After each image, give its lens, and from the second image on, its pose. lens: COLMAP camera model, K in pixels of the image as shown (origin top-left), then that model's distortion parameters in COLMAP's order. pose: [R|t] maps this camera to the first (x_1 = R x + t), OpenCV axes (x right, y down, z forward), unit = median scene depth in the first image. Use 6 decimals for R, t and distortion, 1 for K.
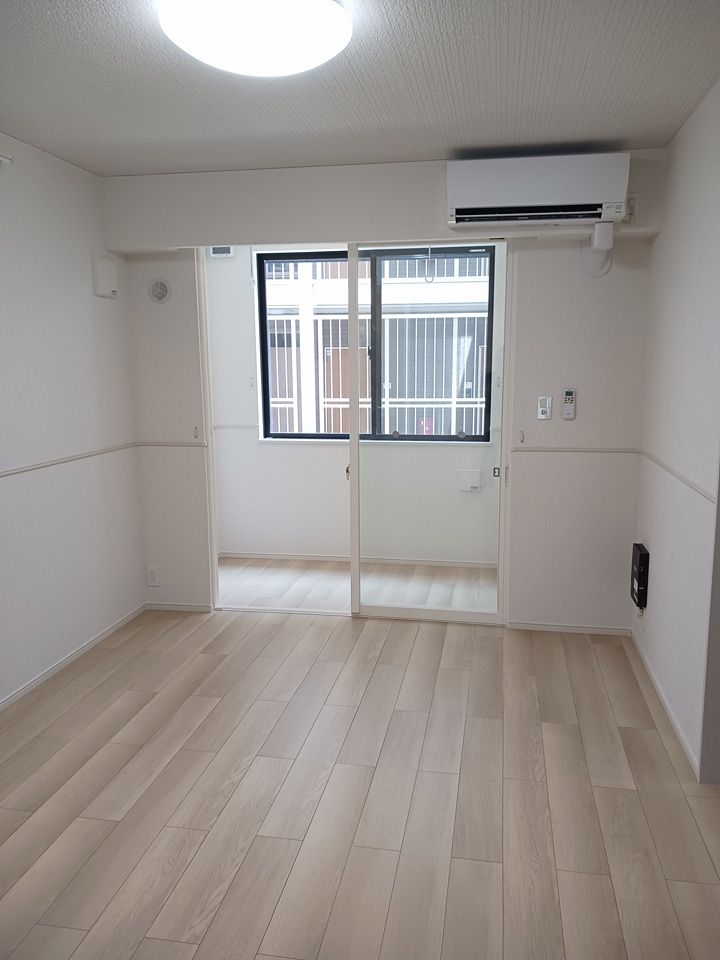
lens RADIAL K [[736.9, 0, 364.4], [0, 736.9, 489.5], [0, 0, 1]] dist [0.005587, -0.000669]
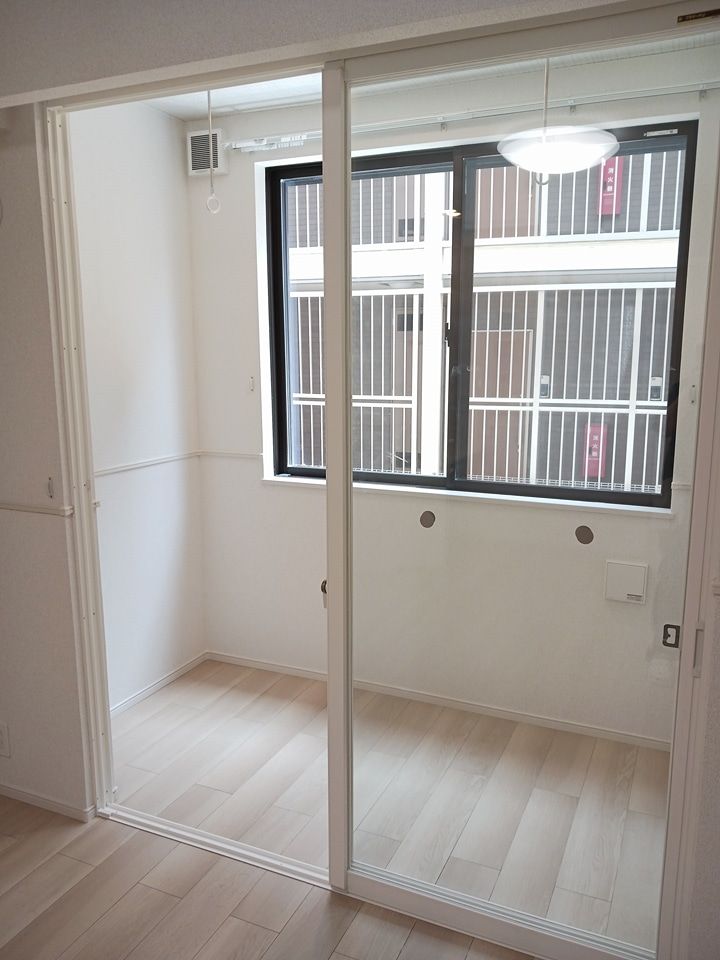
lens RADIAL K [[763.0, 0, 360.0], [0, 763.0, 480.0], [0, 0, 1]] dist [0.006780, -0.058926]
pose [[0.971178, 0.047779, -0.233518, 0.095716], [-0.047870, 0.998840, 0.005281, -0.088935], [0.233499, 0.006049, 0.972338, 0.496922]]
